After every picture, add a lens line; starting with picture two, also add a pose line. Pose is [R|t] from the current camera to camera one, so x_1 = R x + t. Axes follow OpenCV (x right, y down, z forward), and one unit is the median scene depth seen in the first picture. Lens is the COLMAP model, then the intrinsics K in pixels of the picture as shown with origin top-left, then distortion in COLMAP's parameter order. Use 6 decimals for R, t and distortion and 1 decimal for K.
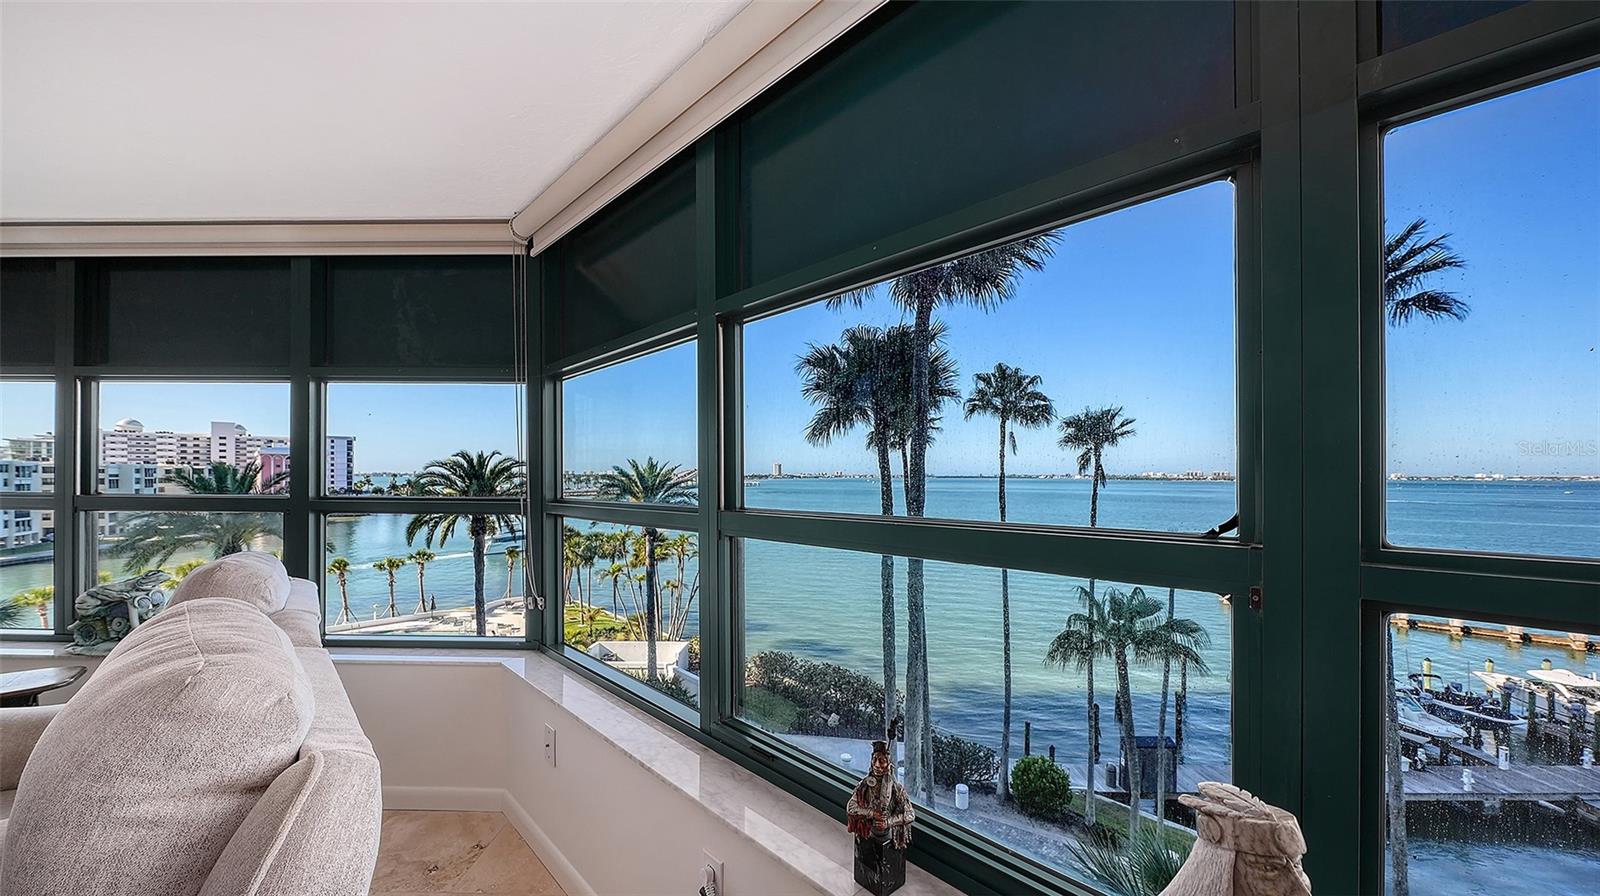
lens RADIAL K [[565.2, 0, 782.8], [0, 565.2, 470.7], [0, 0, 1]] dist [0.001052, -0.000077]
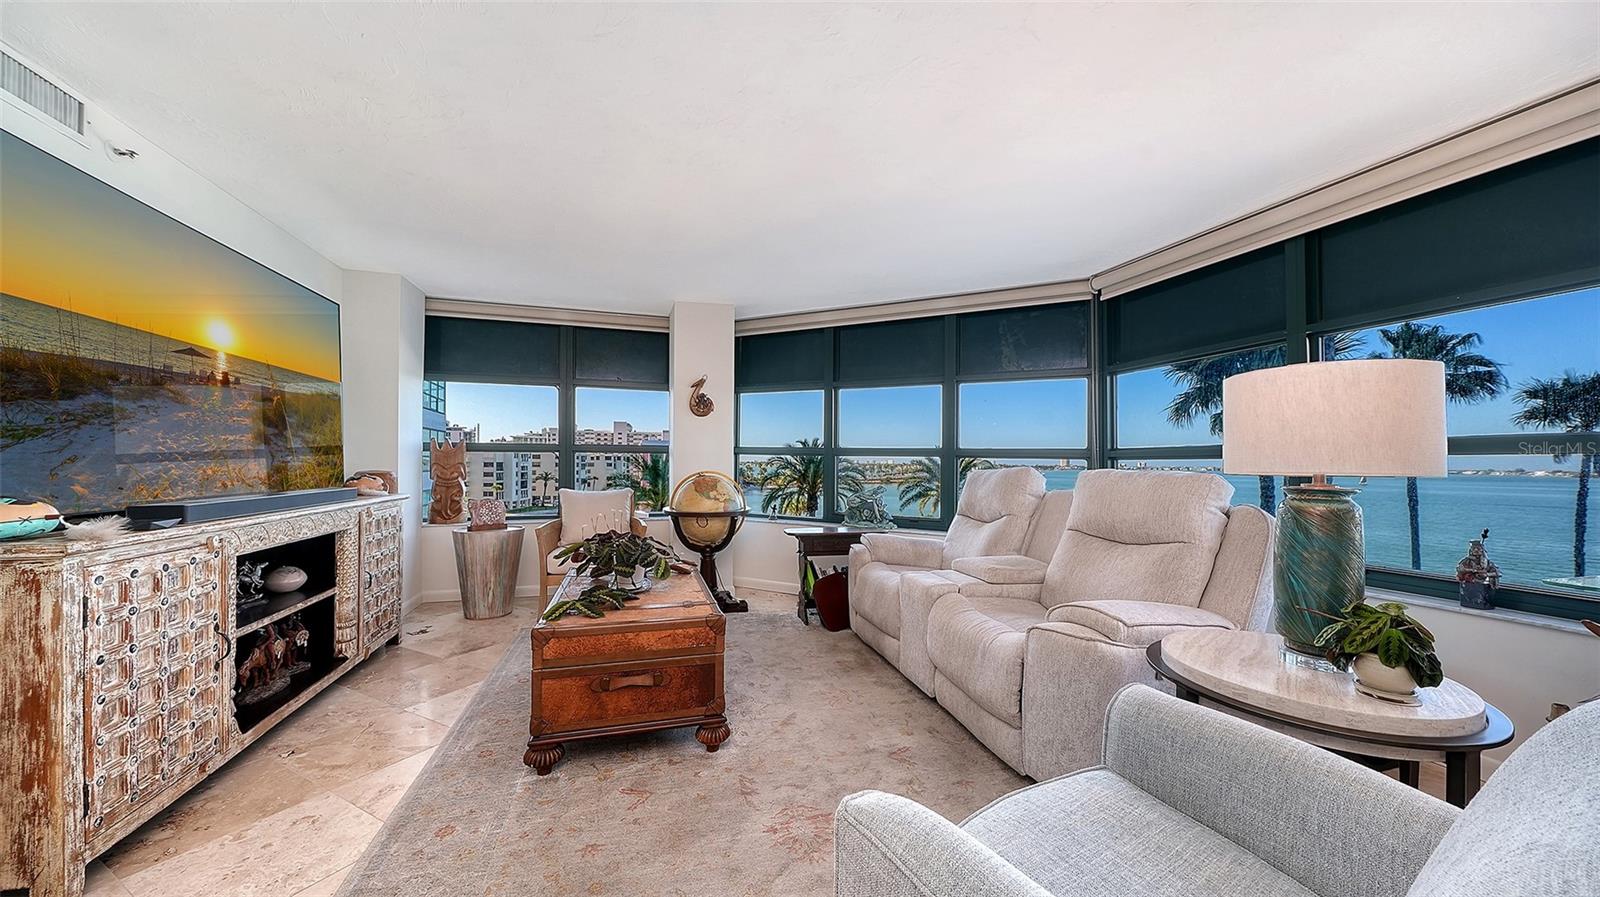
lens RADIAL K [[569.0, 0, 796.4], [0, 569.0, 454.5], [0, 0, 1]] dist [-0.002337, -0.000349]
pose [[0.891158, 0.002050, -0.453688, -0.038905], [-0.006875, 0.999936, -0.008985, 0.007197], [0.453640, 0.011126, 0.891115, -0.069865]]
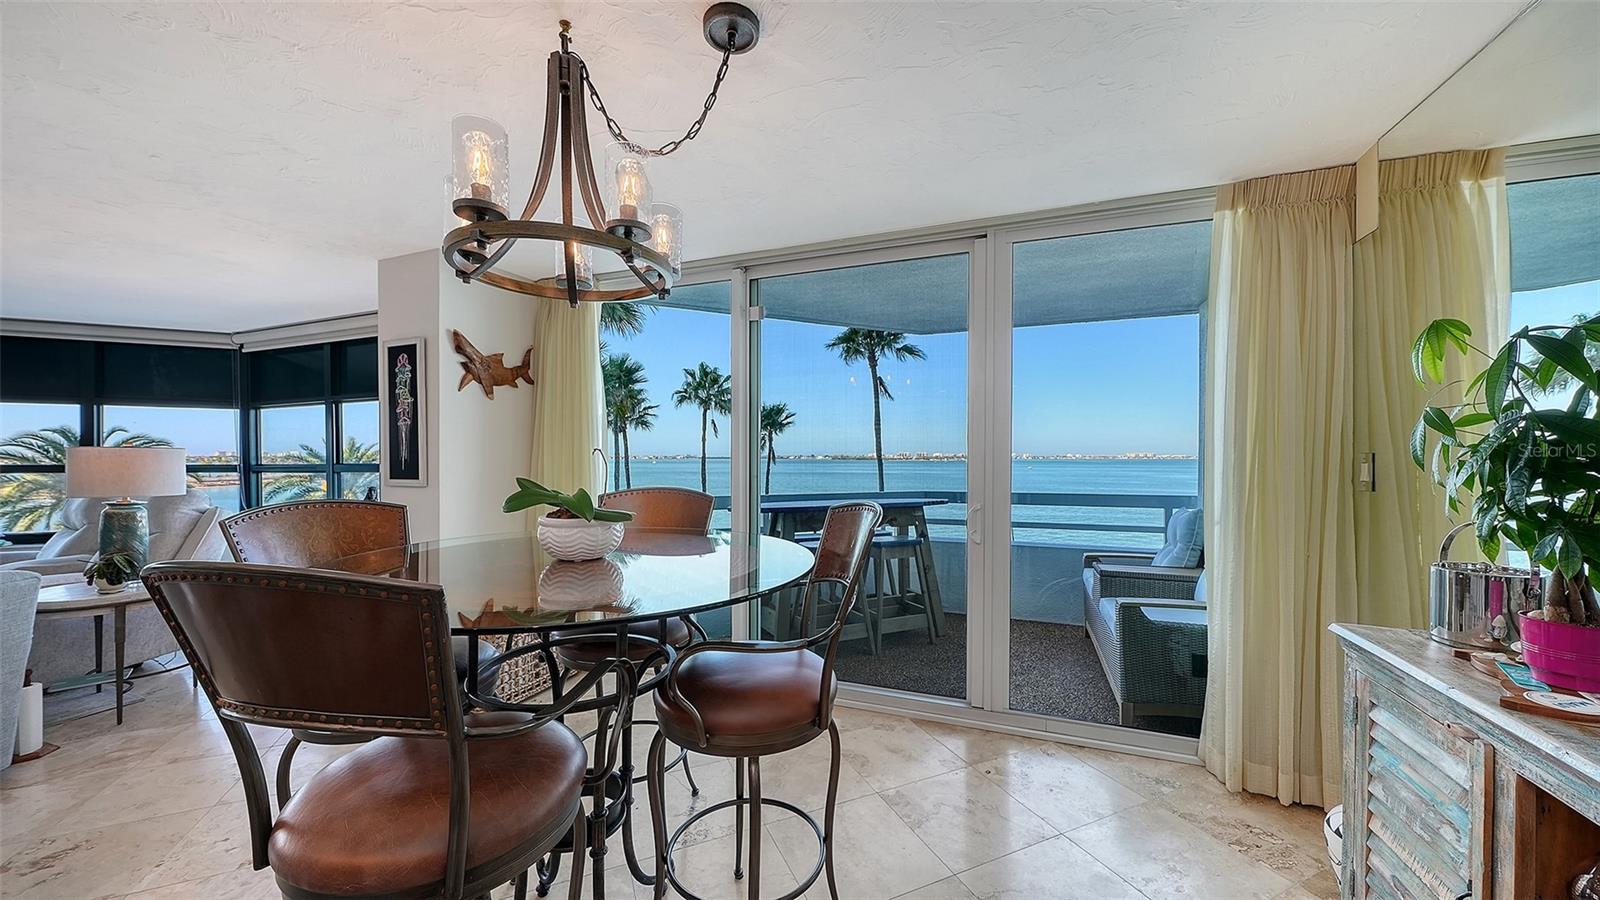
lens RADIAL K [[578.9, 0, 794.8], [0, 578.9, 458.1], [0, 0, 1]] dist [-0.000535, -0.000095]
pose [[0.915550, -0.002685, 0.402194, 0.048330], [-0.001984, 0.999935, 0.011193, -0.000230], [-0.402198, -0.011046, 0.915486, -0.151807]]
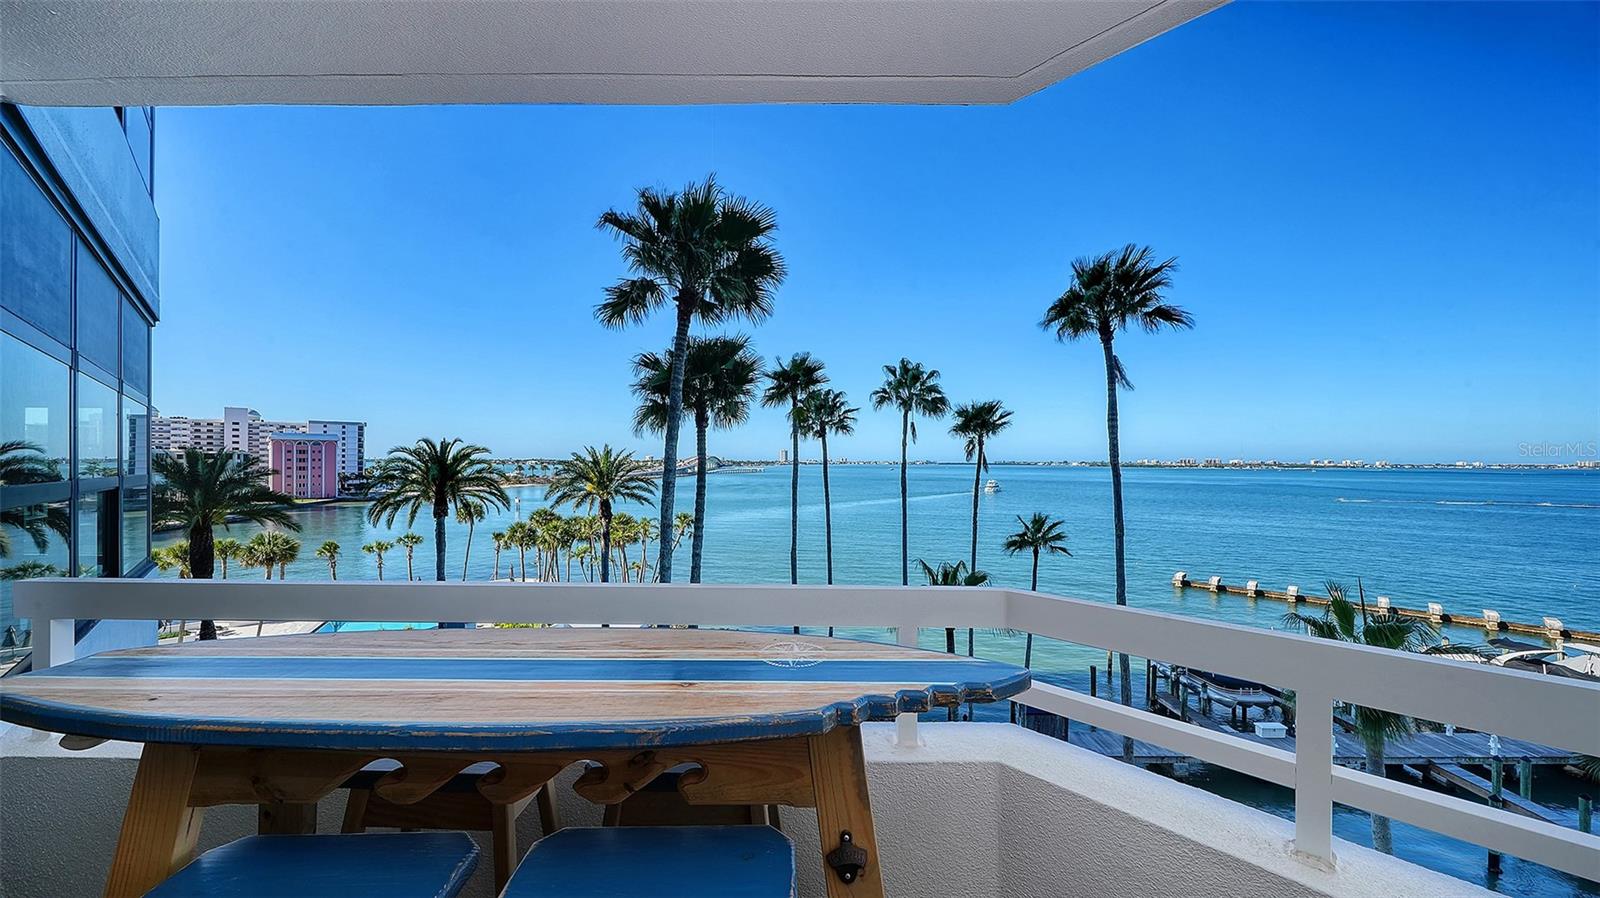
lens RADIAL K [[569.0, 0, 796.4], [0, 569.0, 455.0], [0, 0, 1]] dist [-0.002337, -0.000349]
pose [[0.999979, 0.002171, -0.006138, 0.134565], [-0.002192, 0.999992, -0.003461, -0.000827], [0.006130, 0.003475, 0.999975, -0.062231]]
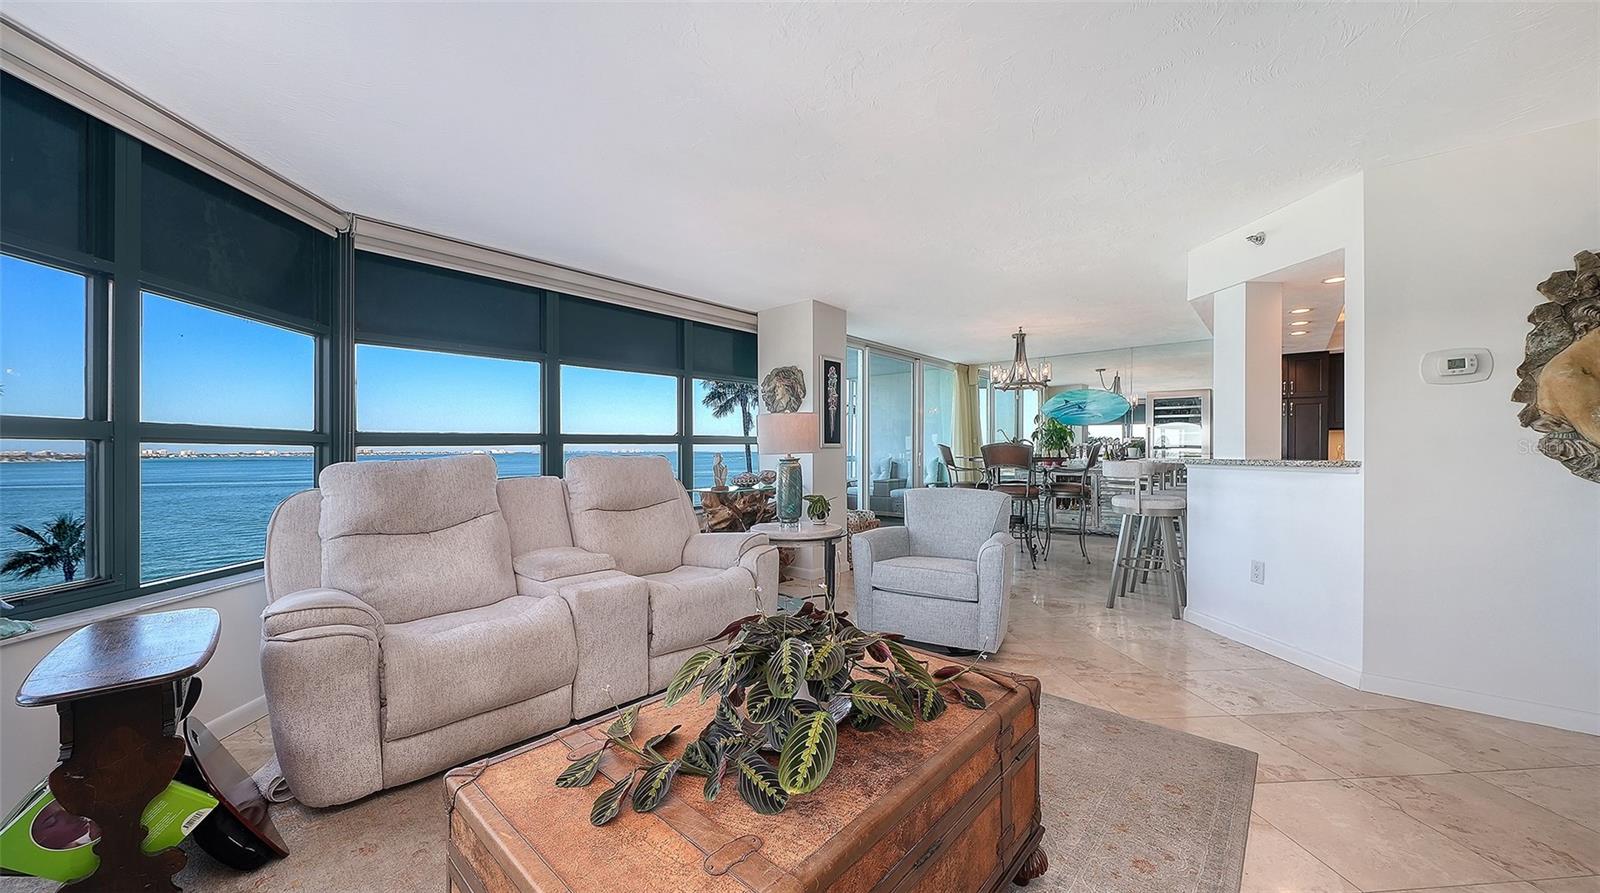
lens RADIAL K [[565.2, 0, 782.8], [0, 565.2, 469.2], [0, 0, 1]] dist [0.001052, -0.000077]
pose [[-0.072164, -0.027867, 0.997003, -0.151690], [0.002561, 0.999601, 0.028125, 0.008438], [-0.997390, 0.004583, -0.072063, 0.007821]]
